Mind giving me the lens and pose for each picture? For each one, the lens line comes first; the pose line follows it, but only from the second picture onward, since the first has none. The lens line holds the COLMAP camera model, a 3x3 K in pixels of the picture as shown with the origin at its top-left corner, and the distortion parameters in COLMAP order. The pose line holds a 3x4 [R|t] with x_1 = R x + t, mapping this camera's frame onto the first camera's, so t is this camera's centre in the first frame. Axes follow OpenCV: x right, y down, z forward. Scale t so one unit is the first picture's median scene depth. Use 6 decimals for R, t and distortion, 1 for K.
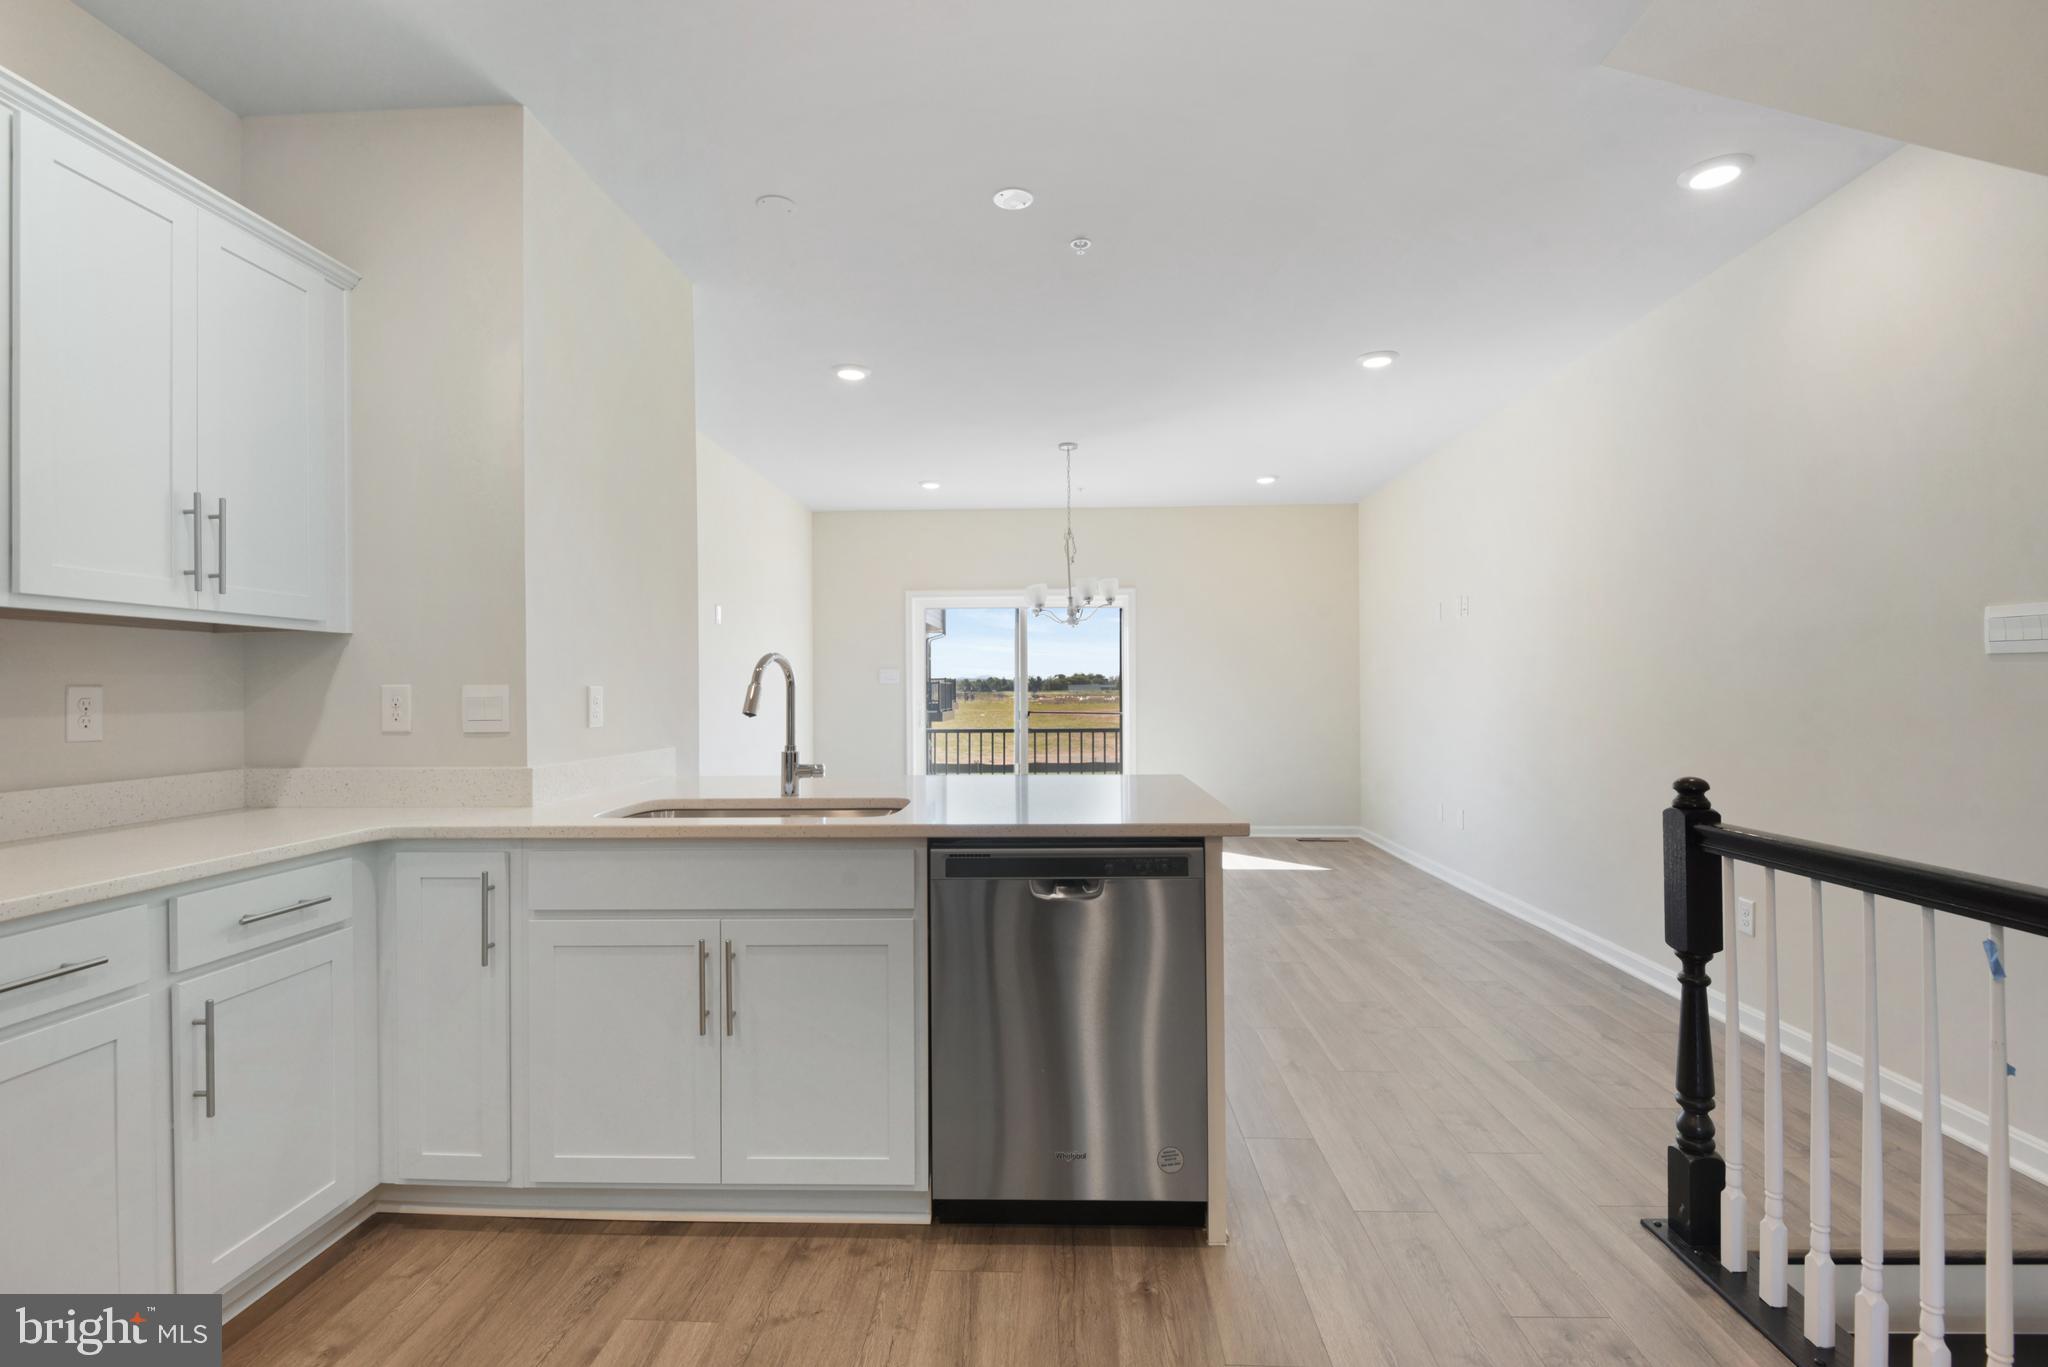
lens RADIAL K [[948.0, 0, 1024.0], [0, 948.0, 683.5], [0, 0, 1]] dist [0.004072, -0.015888]
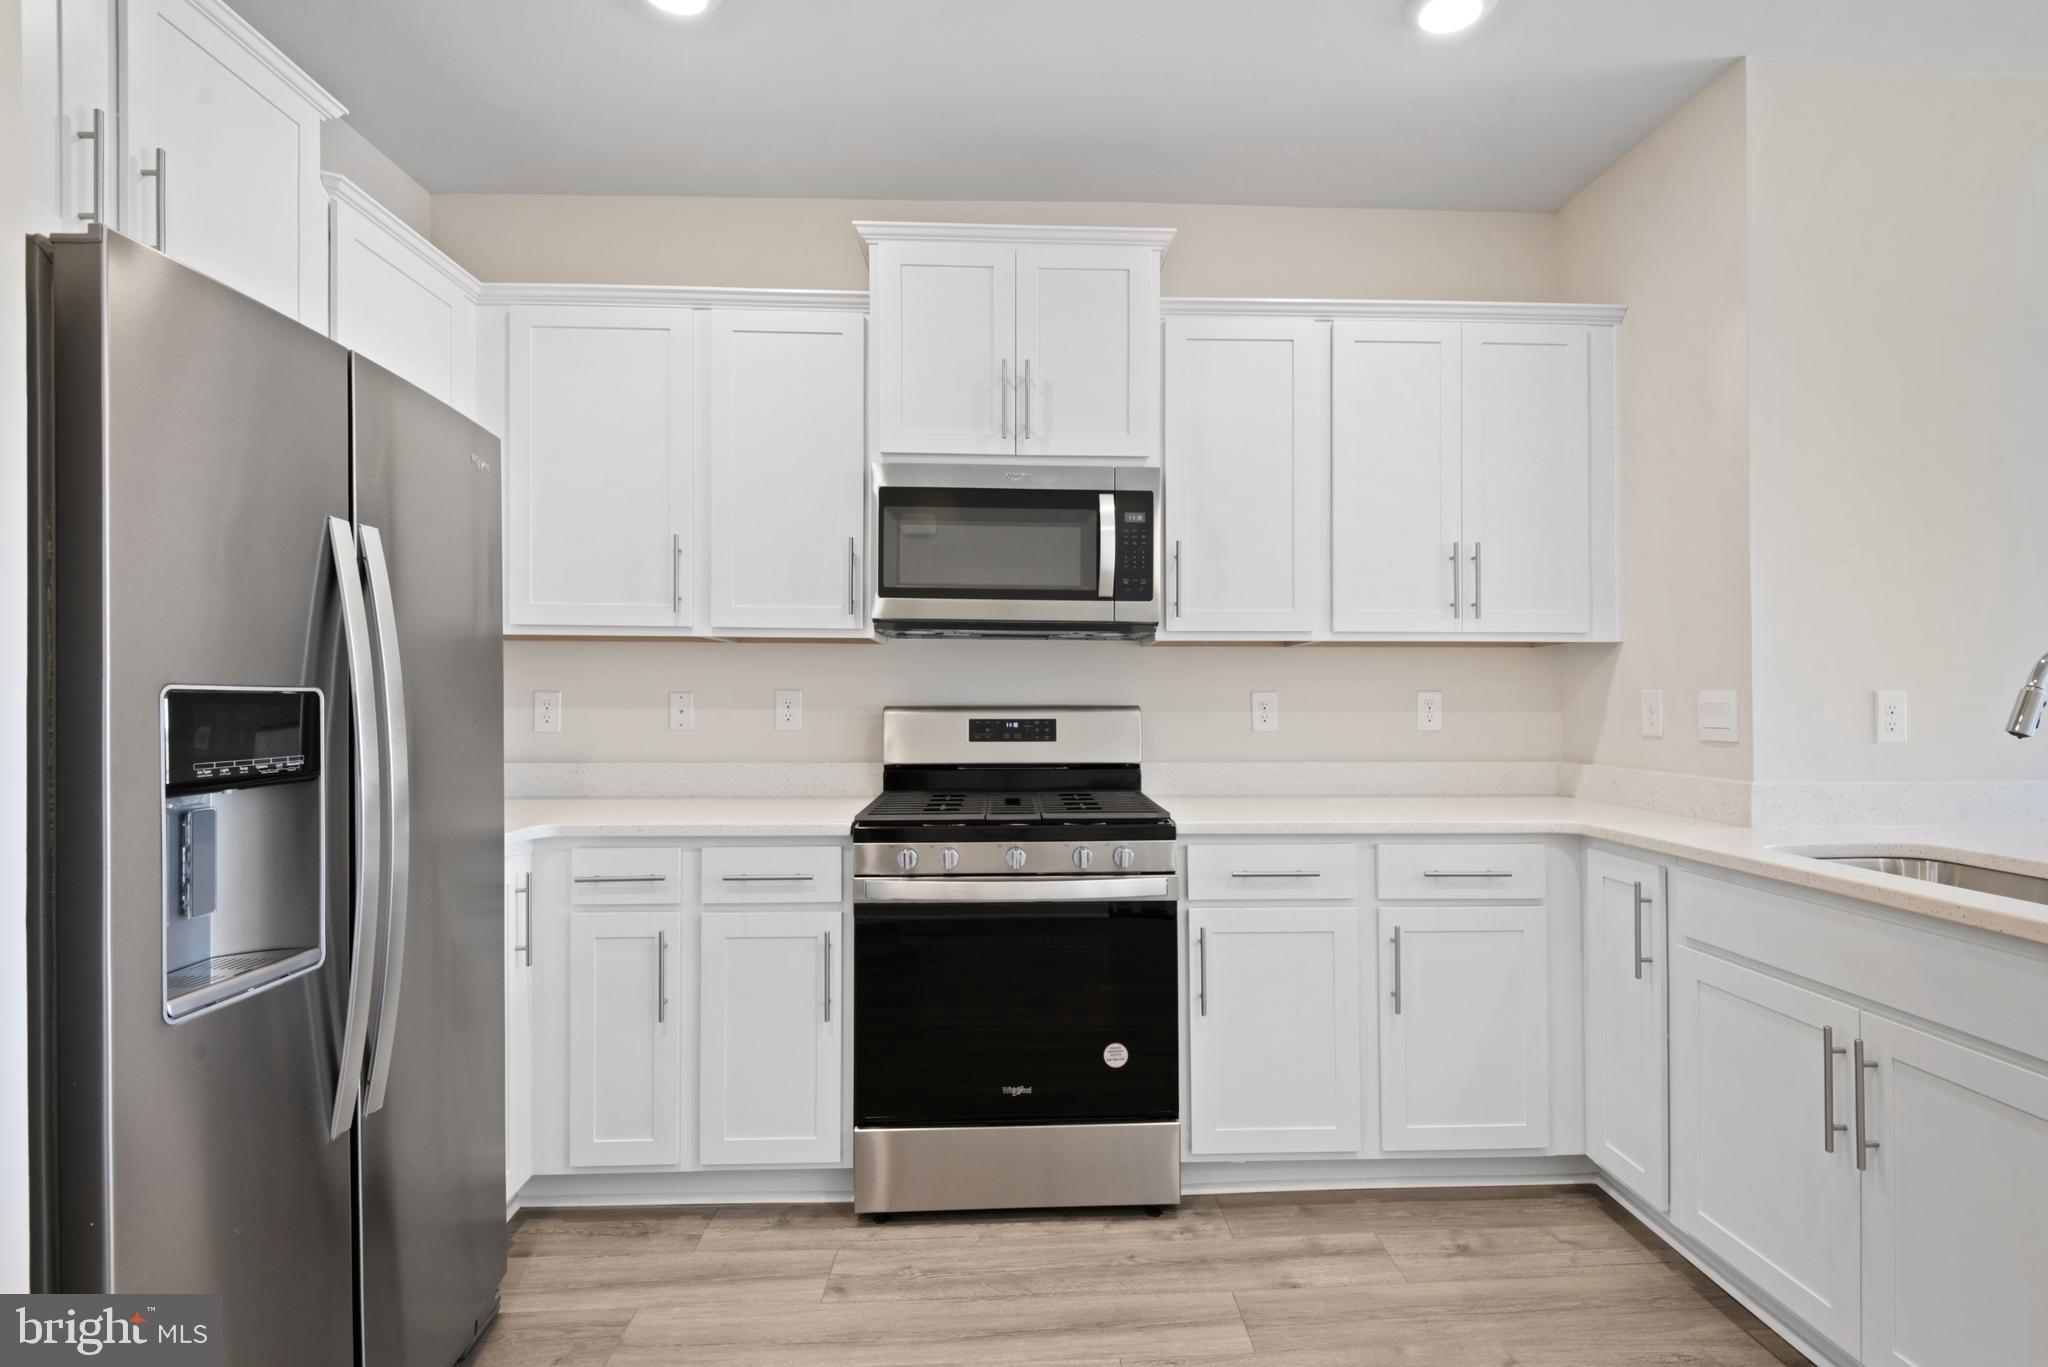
lens RADIAL K [[958.2, 0, 1038.5], [0, 958.2, 669.1], [0, 0, 1]] dist [0.001243, -0.018042]
pose [[0.083759, -0.020120, -0.996283, 0.372288], [0.005798, 0.999789, -0.019703, -0.006005], [0.996469, -0.004126, 0.083858, 0.297551]]
